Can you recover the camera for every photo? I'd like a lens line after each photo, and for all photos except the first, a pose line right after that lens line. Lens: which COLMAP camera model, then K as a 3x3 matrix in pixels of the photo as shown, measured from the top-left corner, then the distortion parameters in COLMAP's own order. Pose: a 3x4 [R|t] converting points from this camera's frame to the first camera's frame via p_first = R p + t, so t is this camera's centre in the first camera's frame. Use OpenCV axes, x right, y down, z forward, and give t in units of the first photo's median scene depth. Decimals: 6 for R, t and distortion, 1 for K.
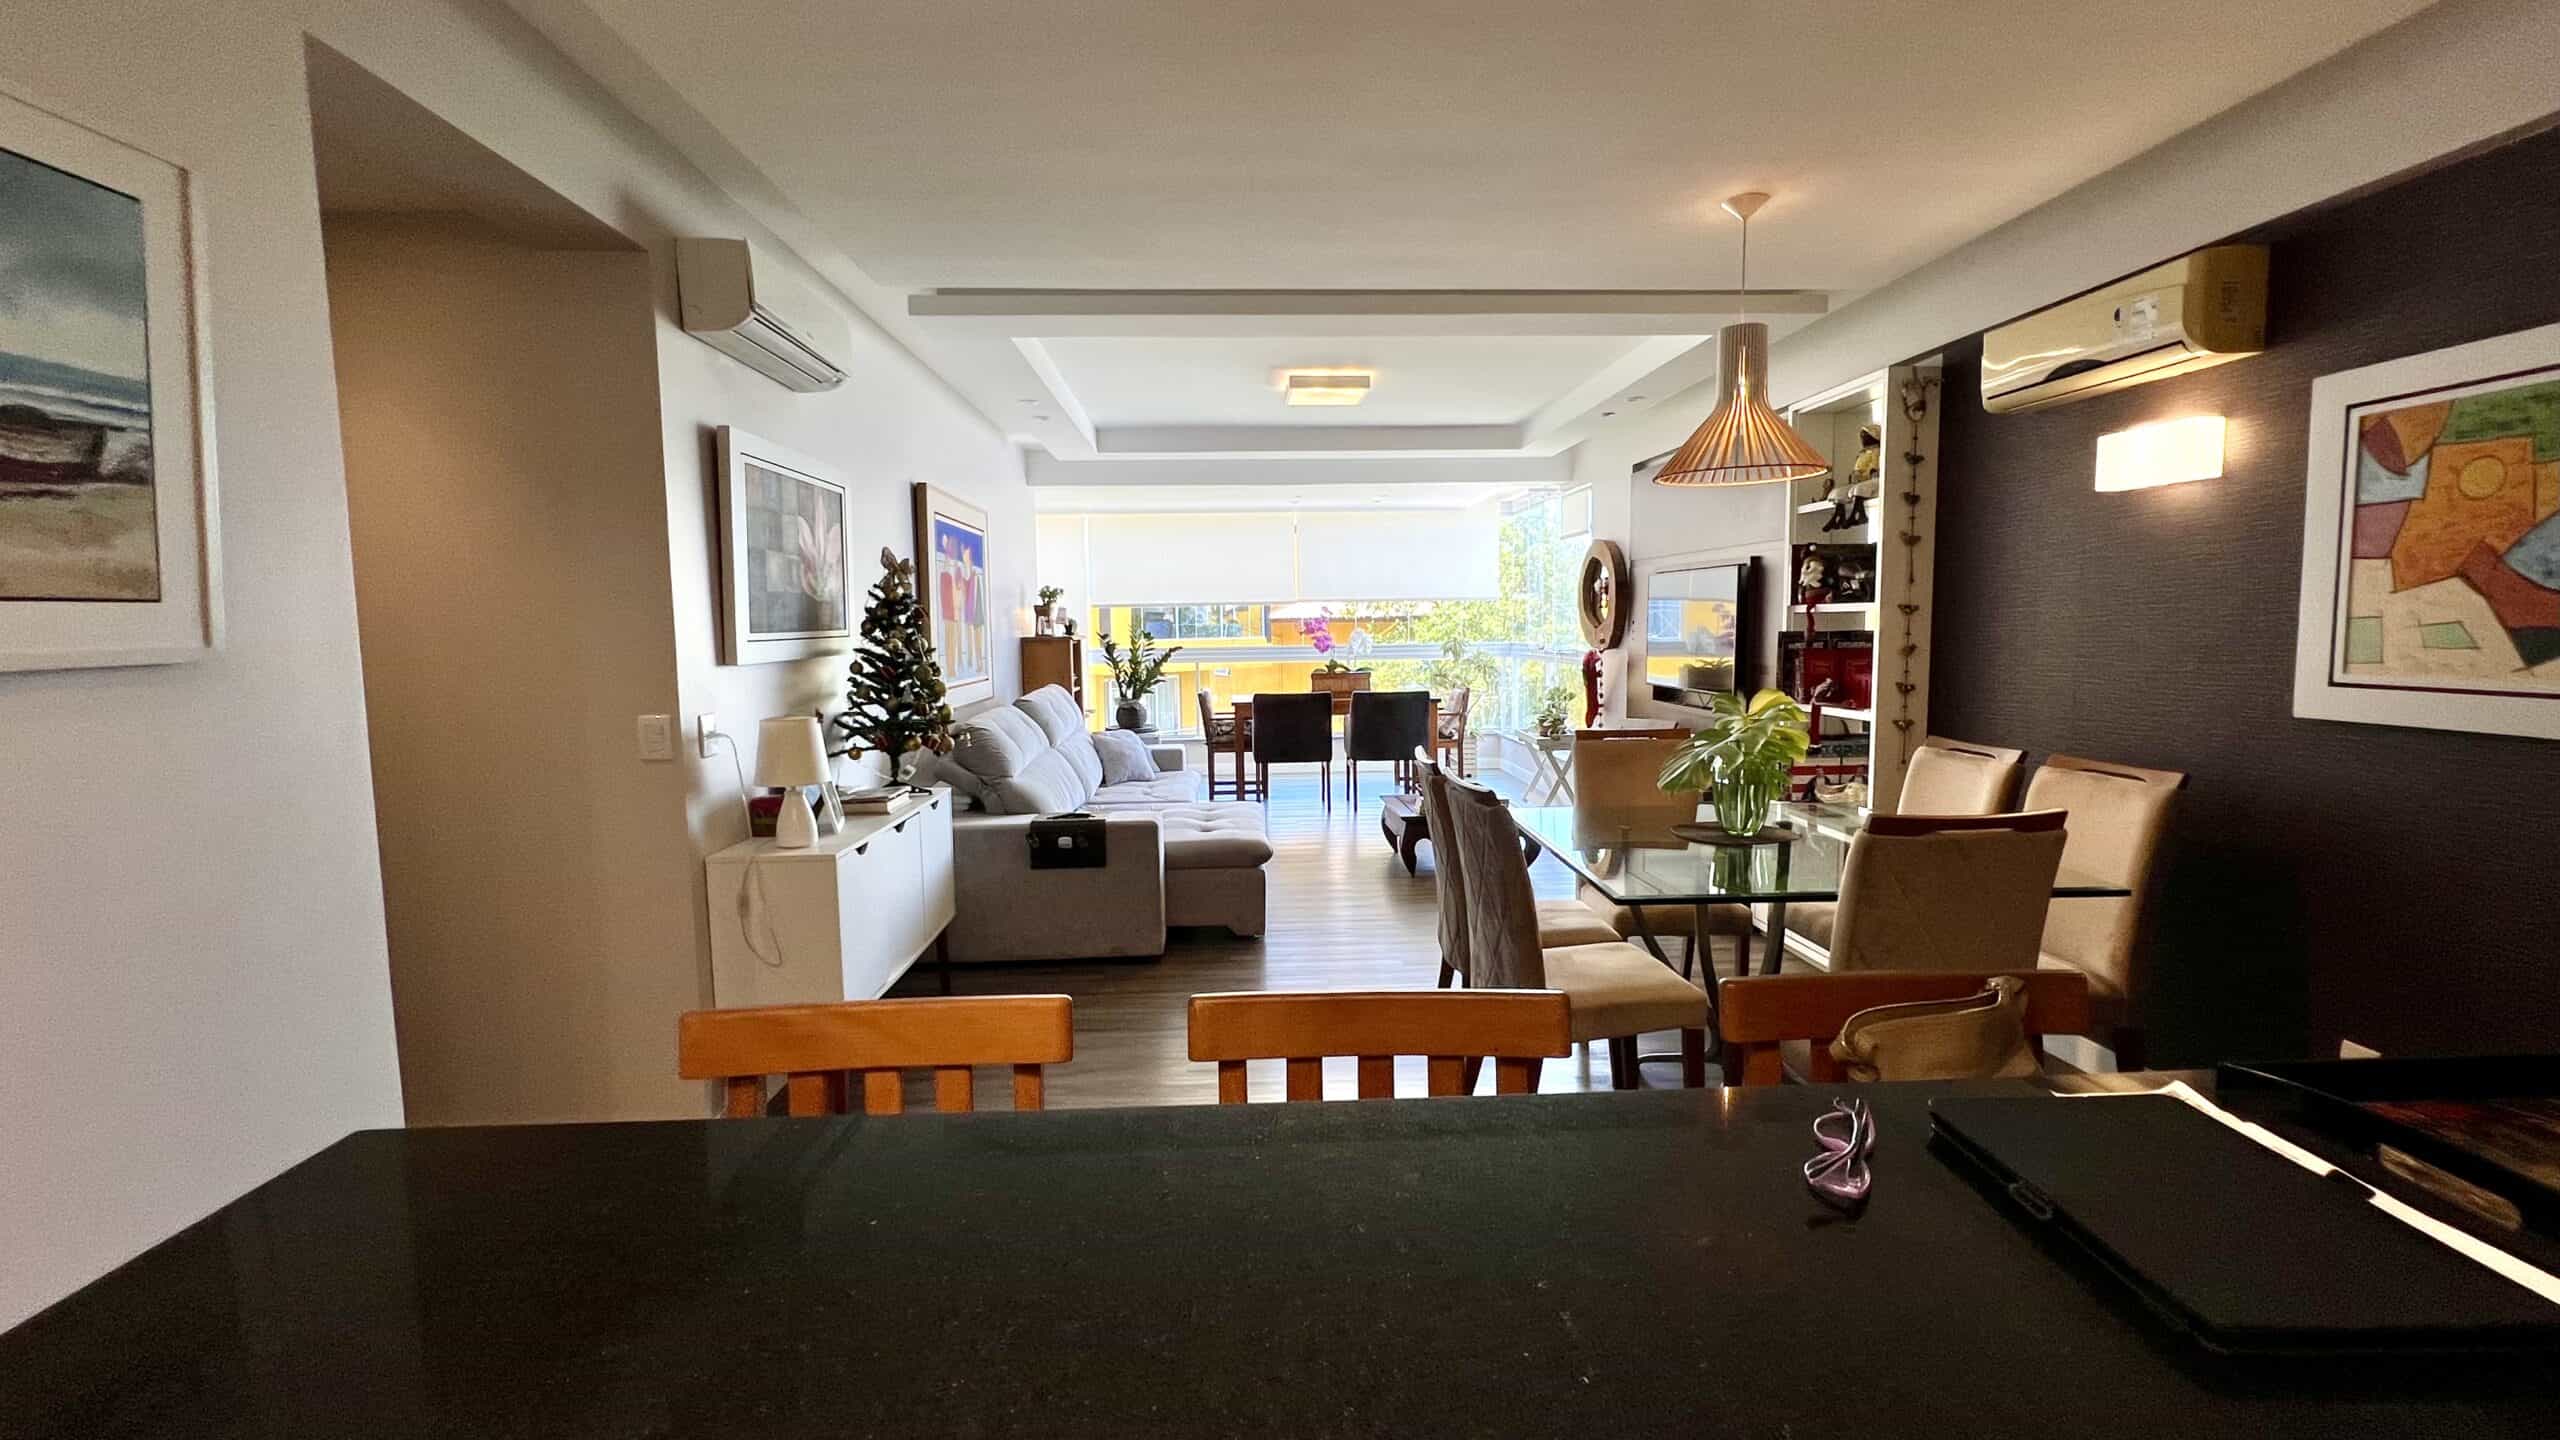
lens RADIAL K [[1056.8, 0, 1274.8], [0, 1056.8, 718.9], [0, 0, 1]] dist [-0.001888, 0.000027]
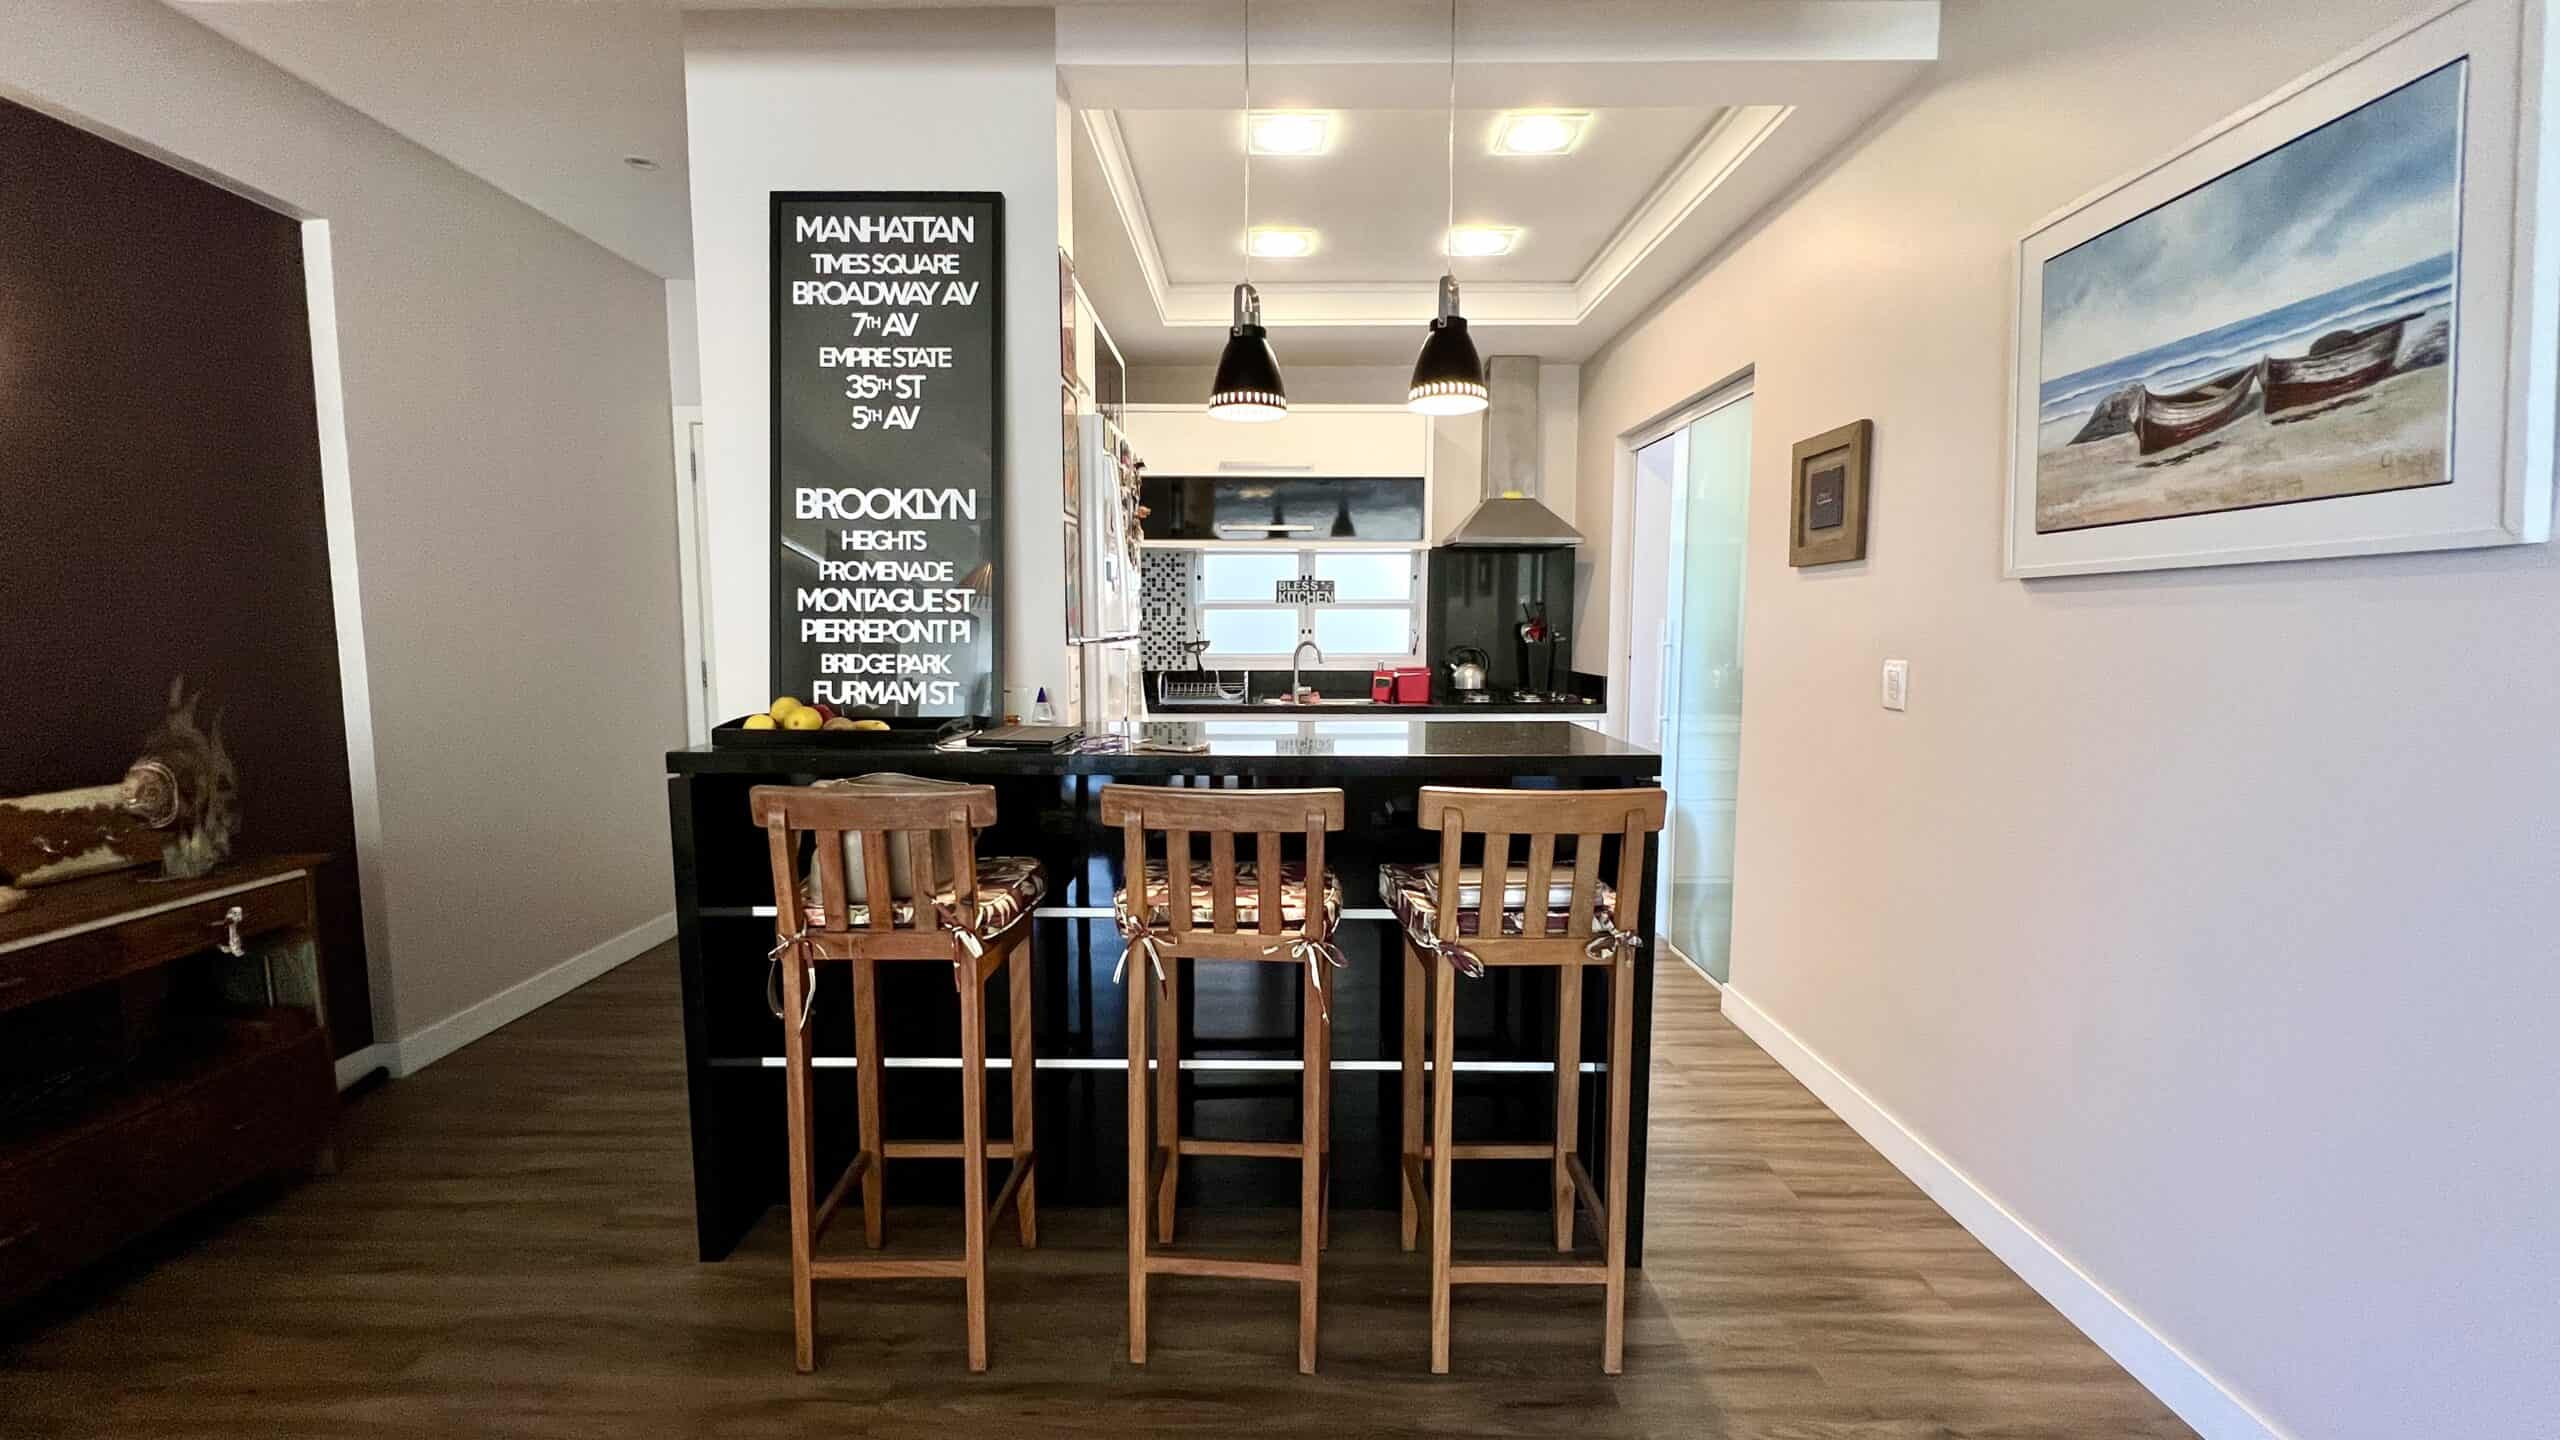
lens RADIAL K [[1023.5, 0, 1275.0], [0, 1023.5, 719.9], [0, 0, 1]] dist [-0.001510, -0.000289]
pose [[-0.998626, 0.010536, 0.051331, -0.016813], [0.019909, 0.982407, 0.185687, -0.032709], [-0.048471, 0.186454, -0.981267, 0.695819]]
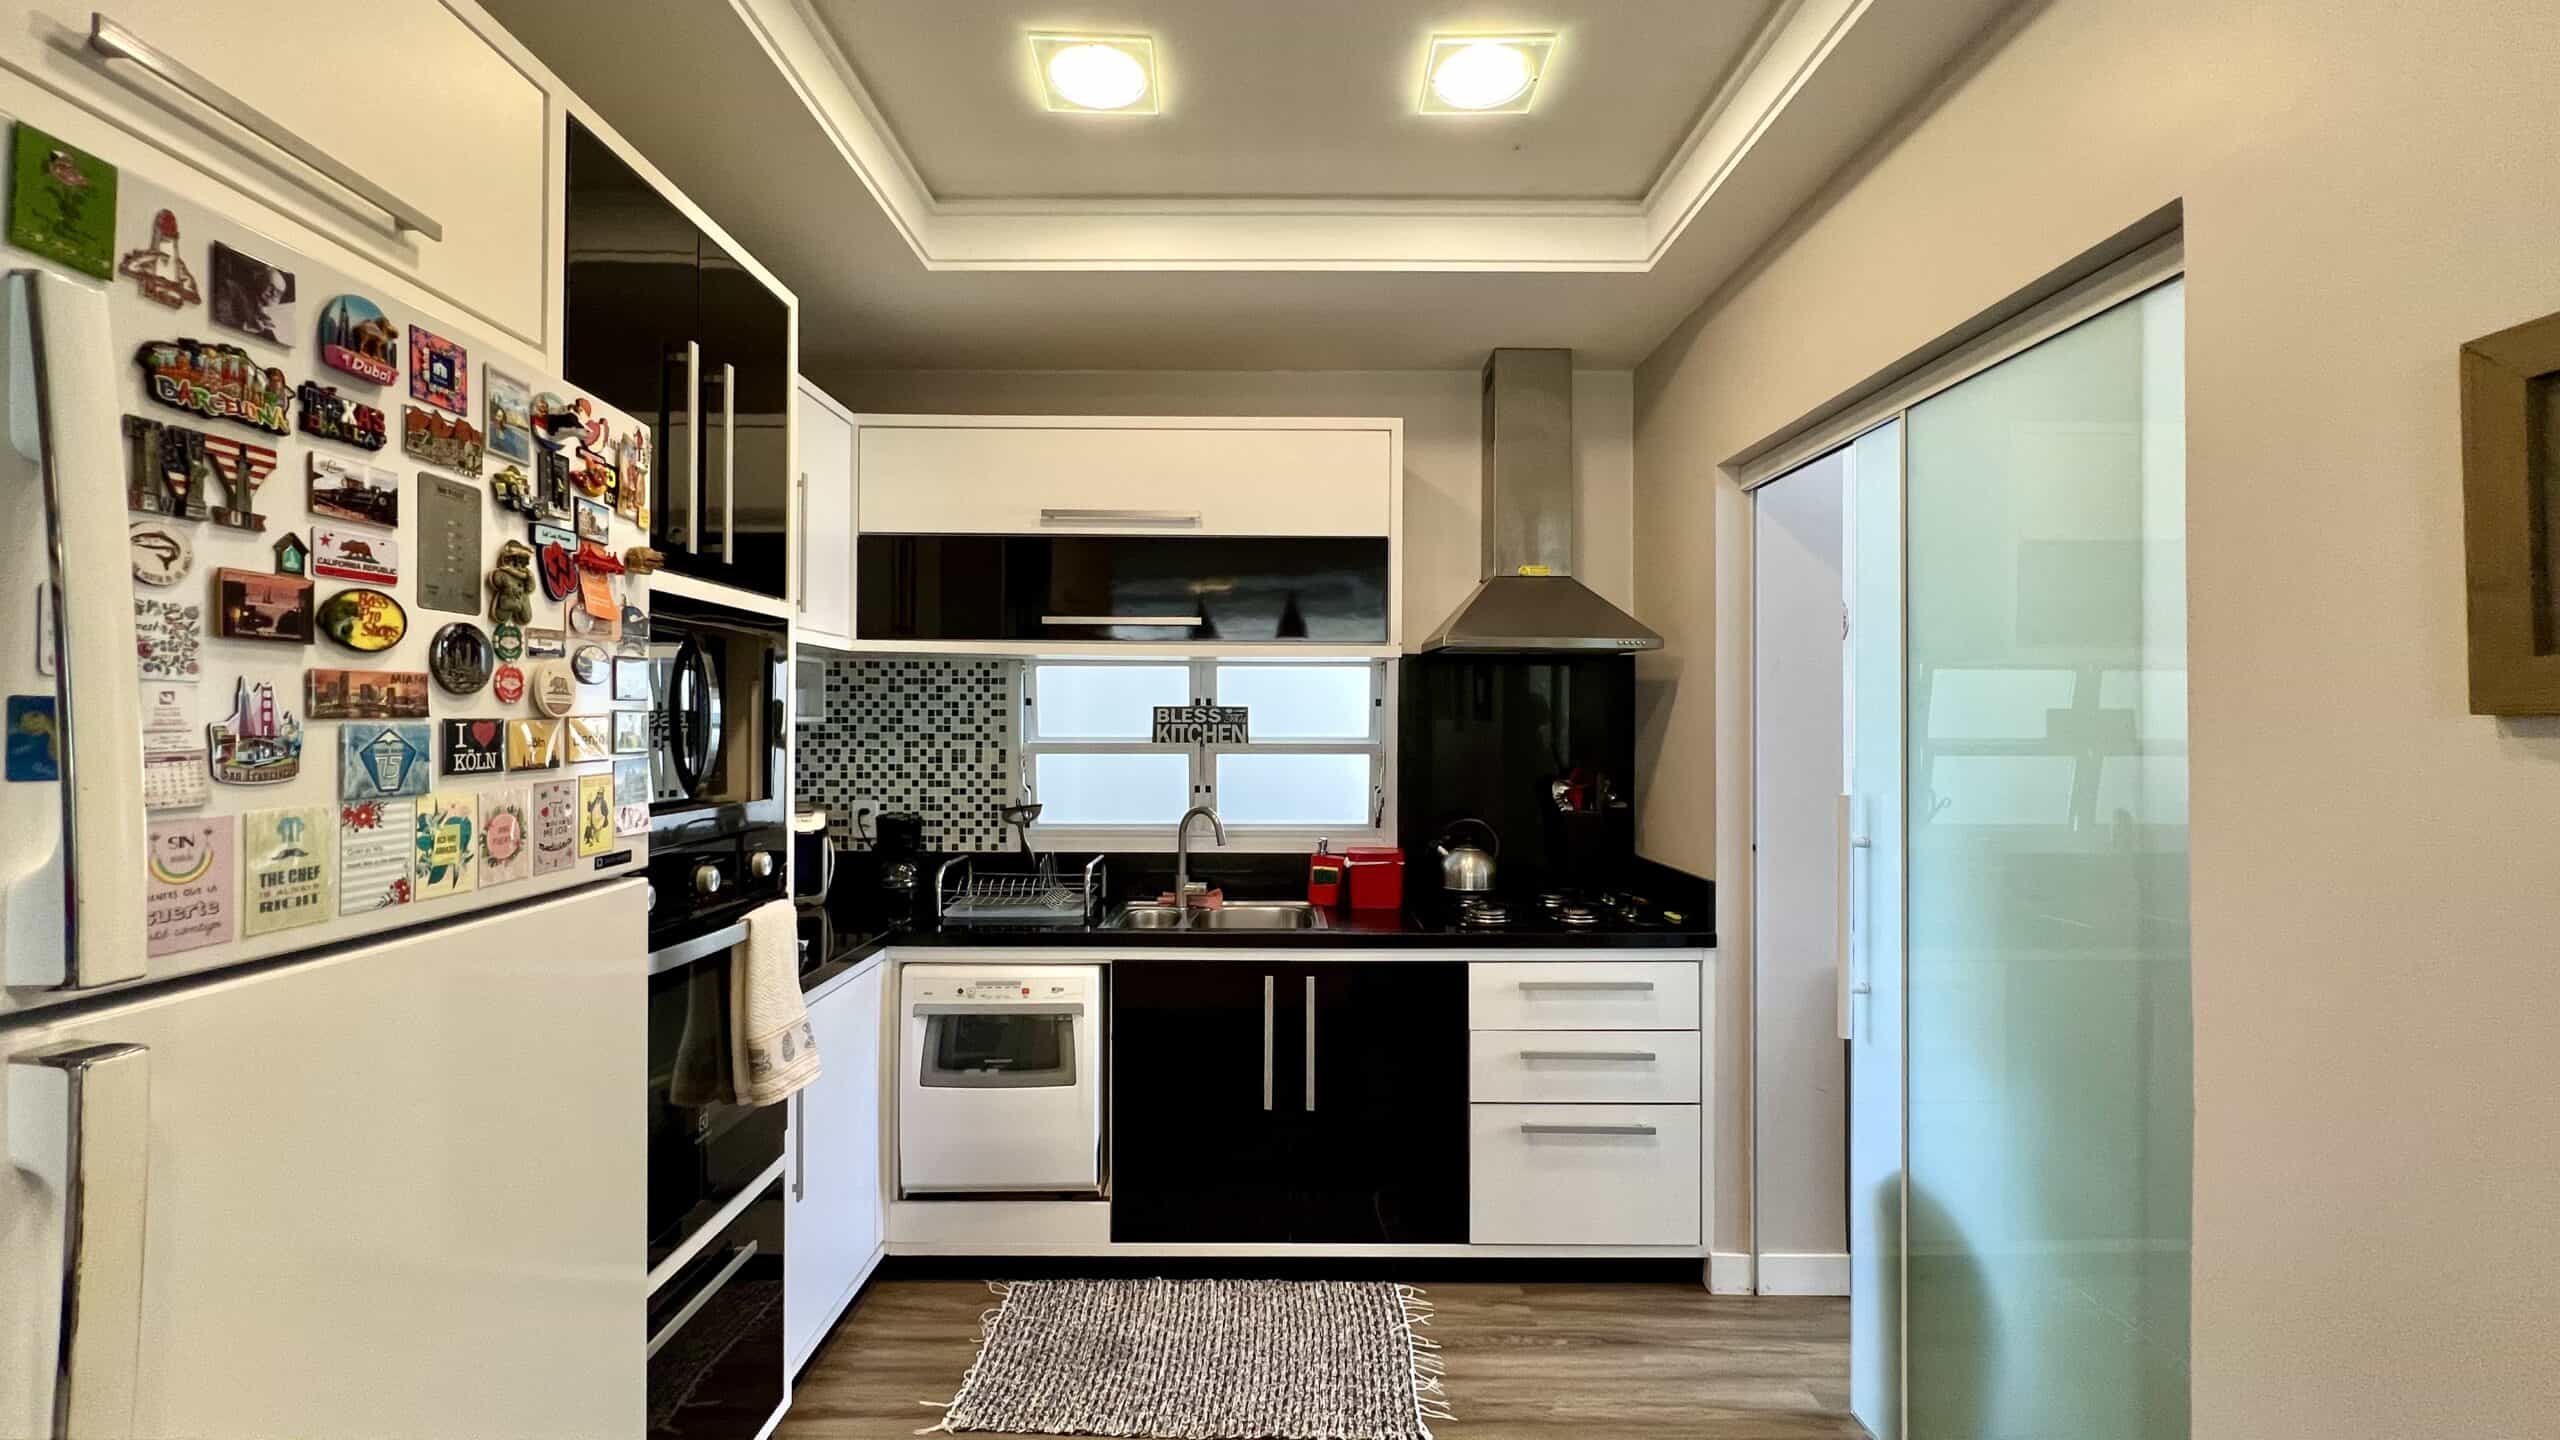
lens RADIAL K [[1023.5, 0, 1275.0], [0, 1023.5, 719.9], [0, 0, 1]] dist [-0.001510, -0.000289]
pose [[-0.999087, 0.012468, 0.040857, -0.081775], [0.015753, 0.996581, 0.081109, -0.018487], [-0.039706, 0.081678, -0.995867, 0.181291]]
